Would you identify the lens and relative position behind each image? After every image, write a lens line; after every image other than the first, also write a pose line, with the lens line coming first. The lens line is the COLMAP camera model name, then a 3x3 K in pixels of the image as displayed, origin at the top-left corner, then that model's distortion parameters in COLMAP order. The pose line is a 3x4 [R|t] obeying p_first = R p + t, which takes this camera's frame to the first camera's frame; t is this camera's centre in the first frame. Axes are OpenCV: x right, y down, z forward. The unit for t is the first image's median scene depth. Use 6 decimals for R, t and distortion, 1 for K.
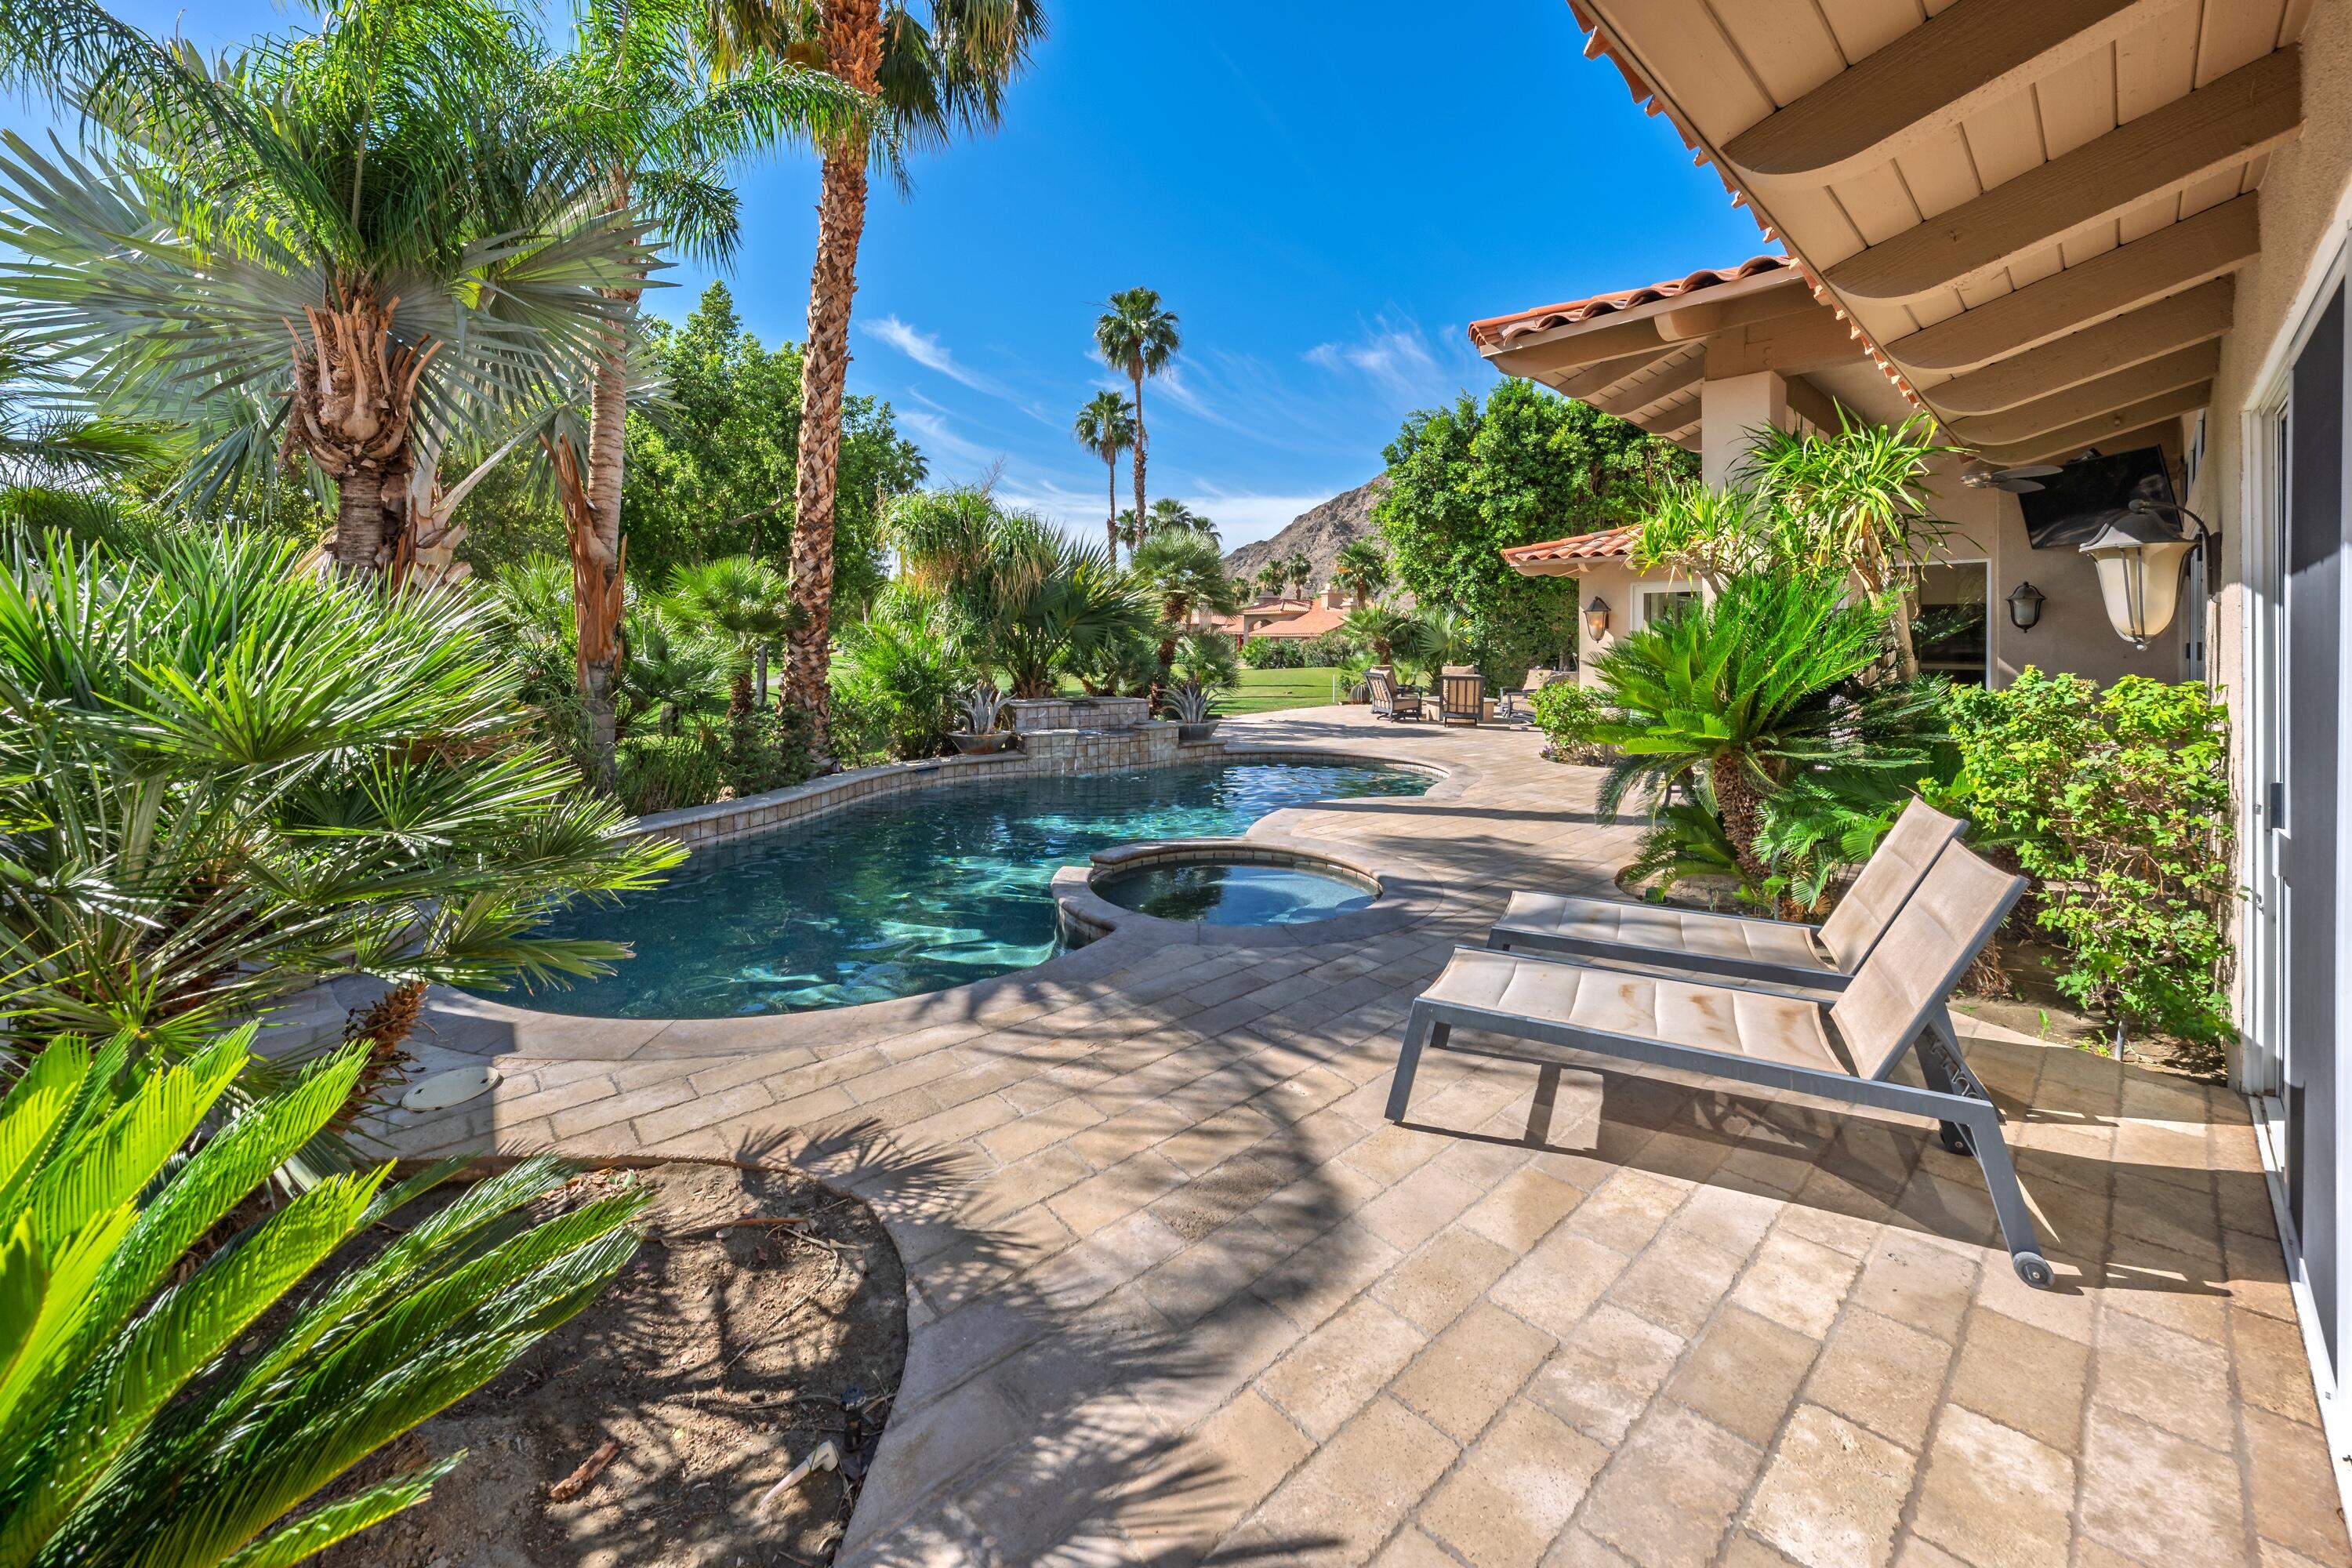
lens RADIAL K [[898.8, 0, 1251.0], [0, 898.8, 664.2], [0, 0, 1]] dist [-0.004299, -0.000088]
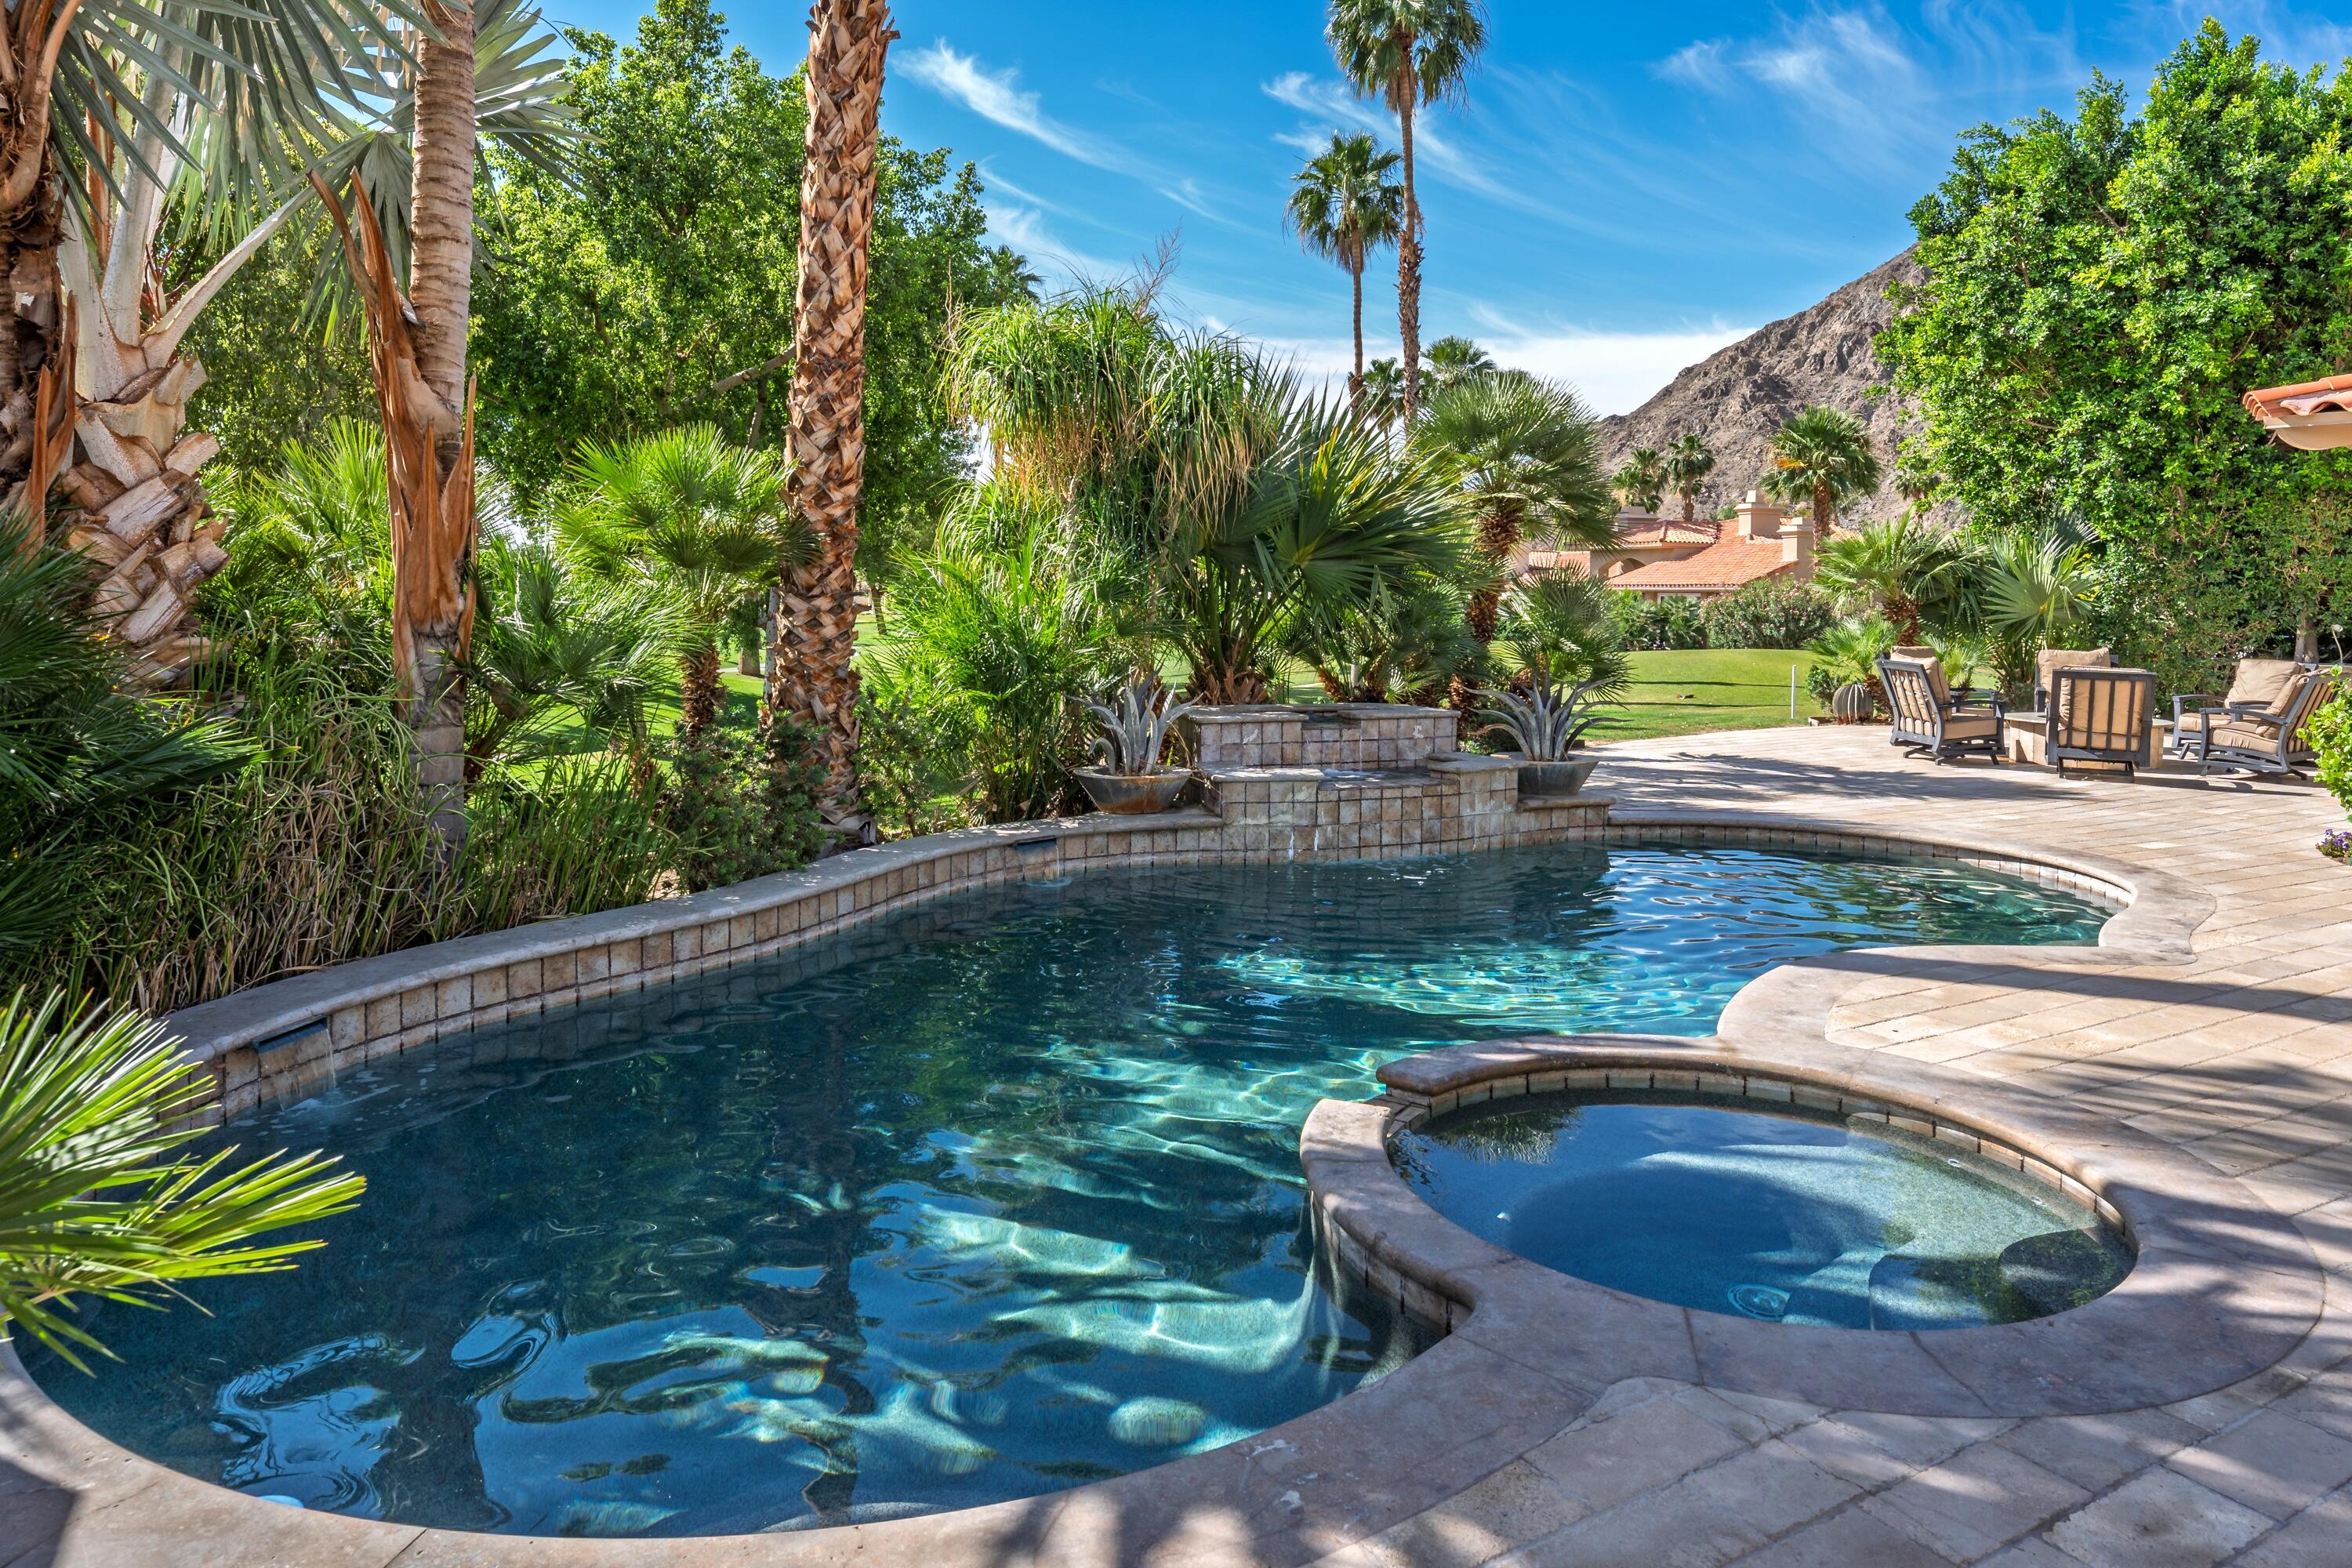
lens RADIAL K [[1426.3, 0, 1176.4], [0, 1426.3, 786.2], [0, 0, 1]] dist [-0.000716, 0.000572]
pose [[0.968539, 0.035464, -0.246323, -0.070680], [-0.010059, 0.994564, 0.103638, 0.000180], [0.248660, -0.097900, 0.963631, 0.203422]]
